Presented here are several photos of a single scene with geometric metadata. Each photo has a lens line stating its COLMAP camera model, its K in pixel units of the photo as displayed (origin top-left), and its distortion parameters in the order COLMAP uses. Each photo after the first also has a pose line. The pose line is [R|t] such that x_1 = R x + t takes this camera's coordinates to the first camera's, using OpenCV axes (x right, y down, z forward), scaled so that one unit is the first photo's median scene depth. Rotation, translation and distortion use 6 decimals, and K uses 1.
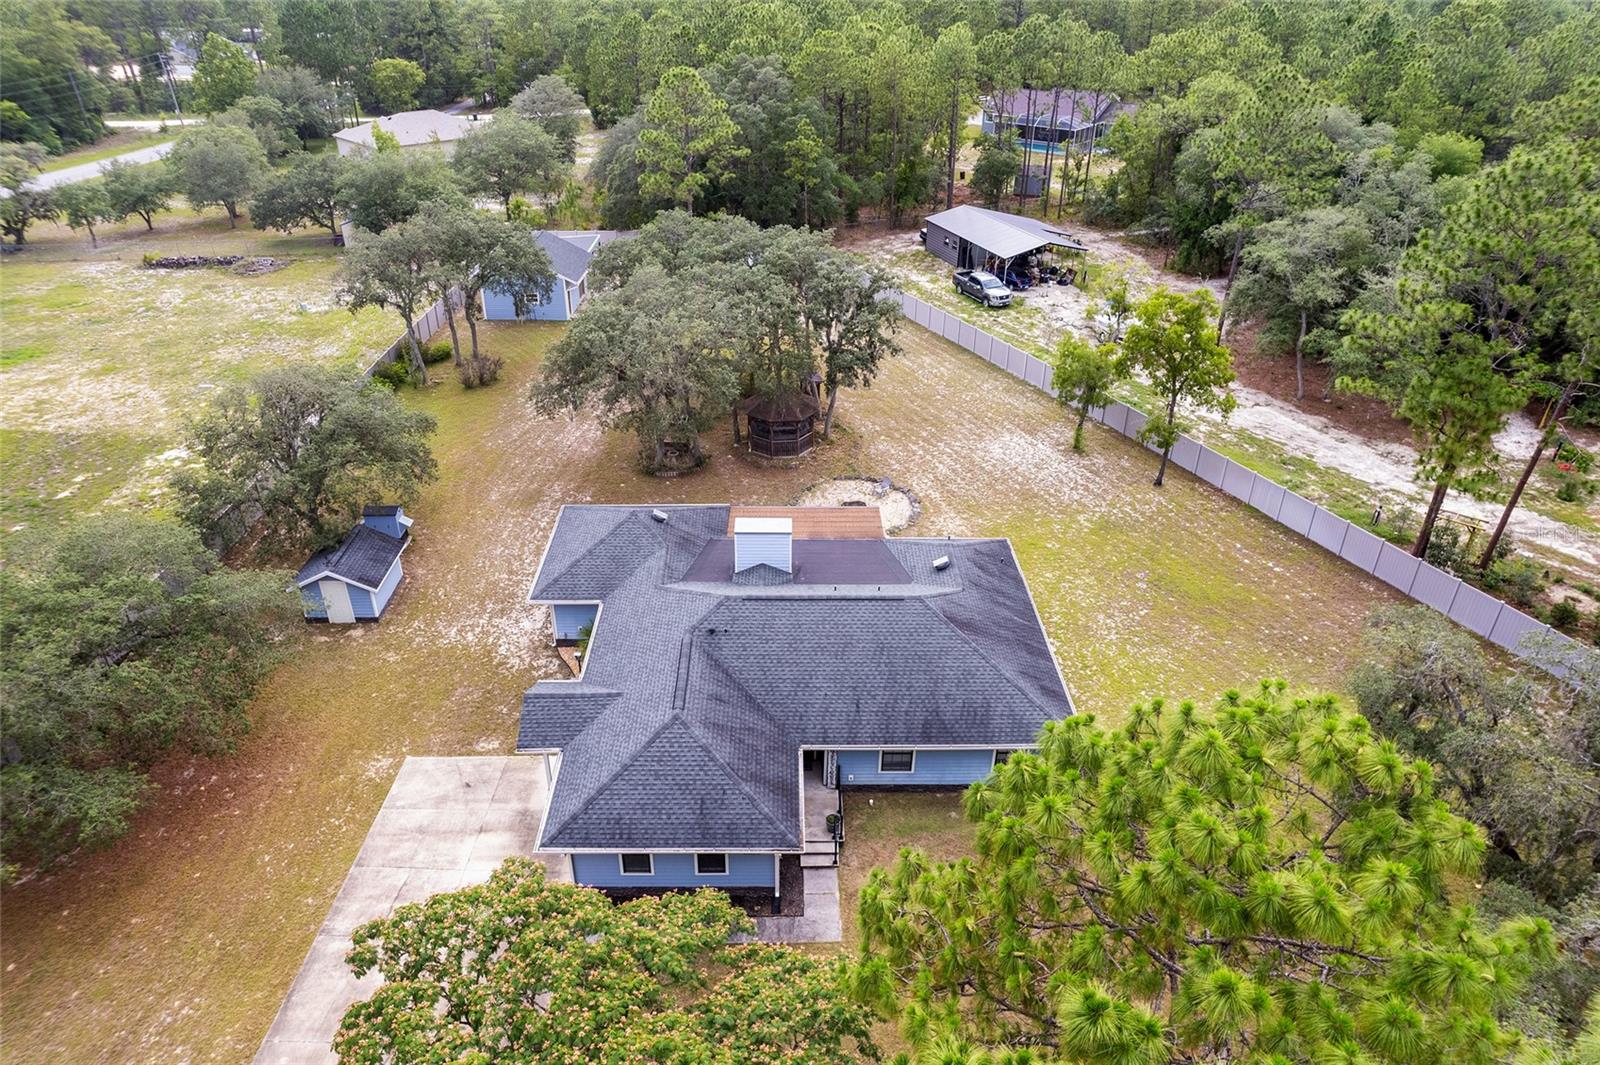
lens RADIAL K [[1020.0, 0, 805.0], [0, 1020.0, 550.7], [0, 0, 1]] dist [-0.073368, 0.075463]
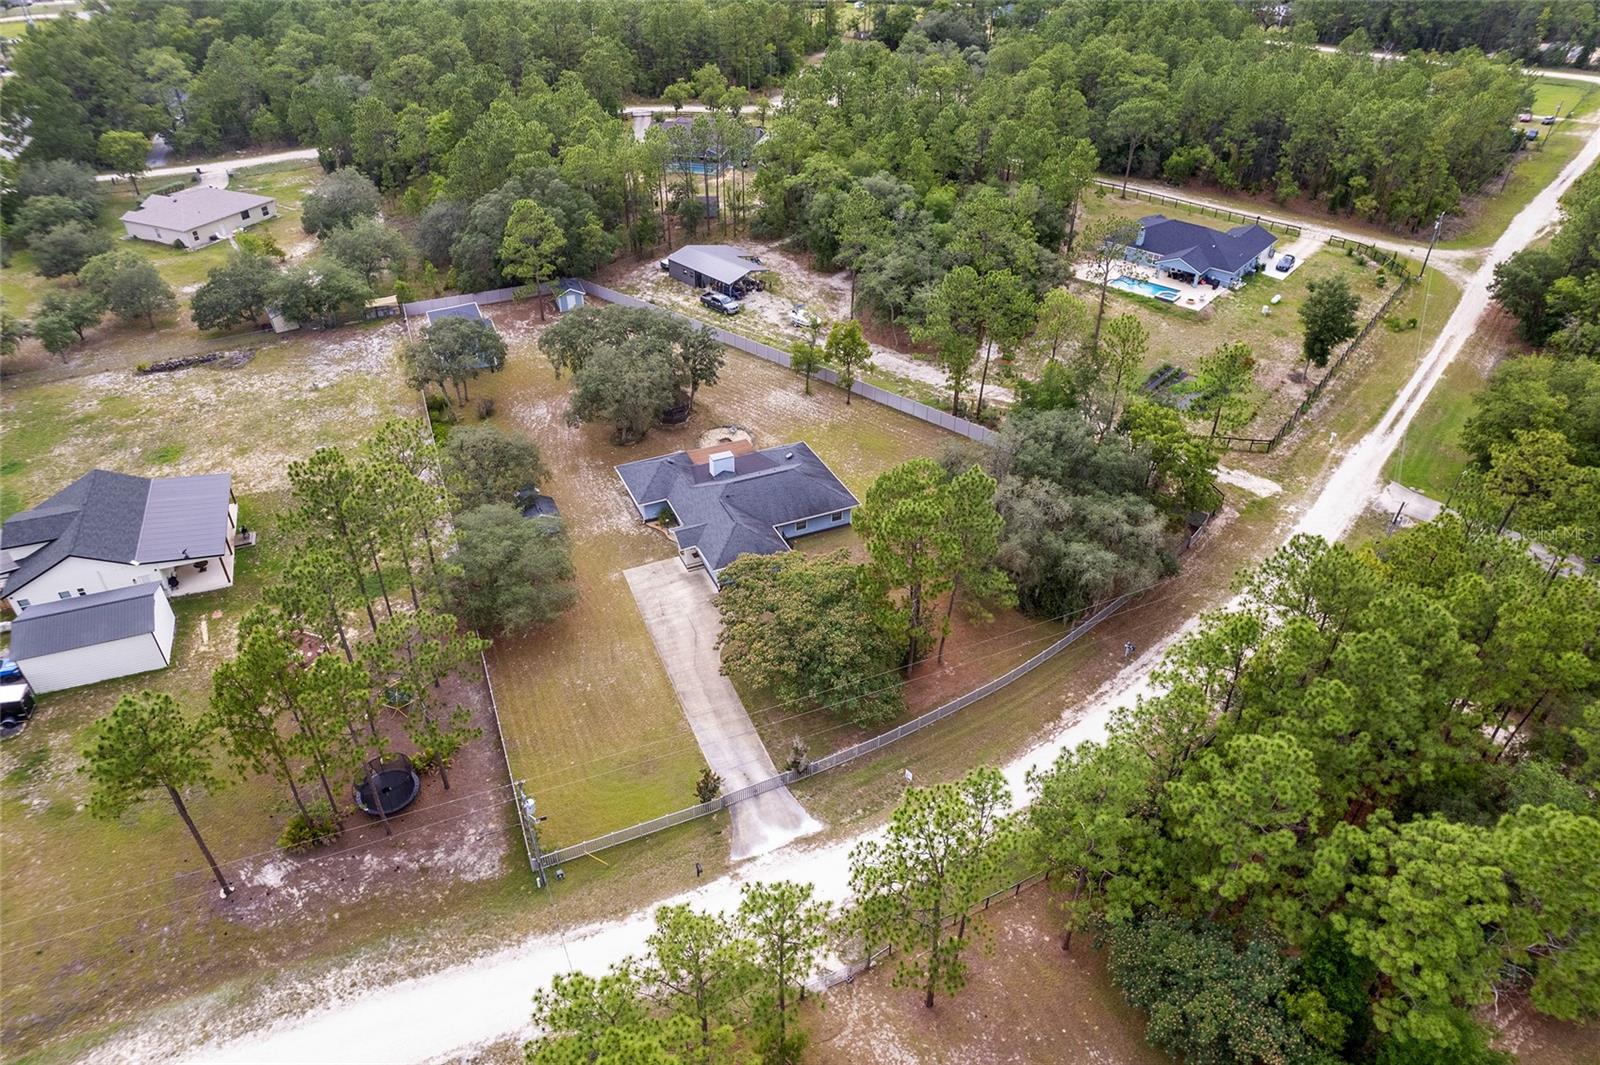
lens RADIAL K [[1020.0, 0, 805.0], [0, 1020.0, 550.7], [0, 0, 1]] dist [-0.073368, 0.075463]
pose [[0.917415, -0.234533, 0.321473, -0.453175], [0.203185, 0.970694, 0.128331, -0.049026], [-0.342150, -0.052414, 0.938182, -0.919523]]
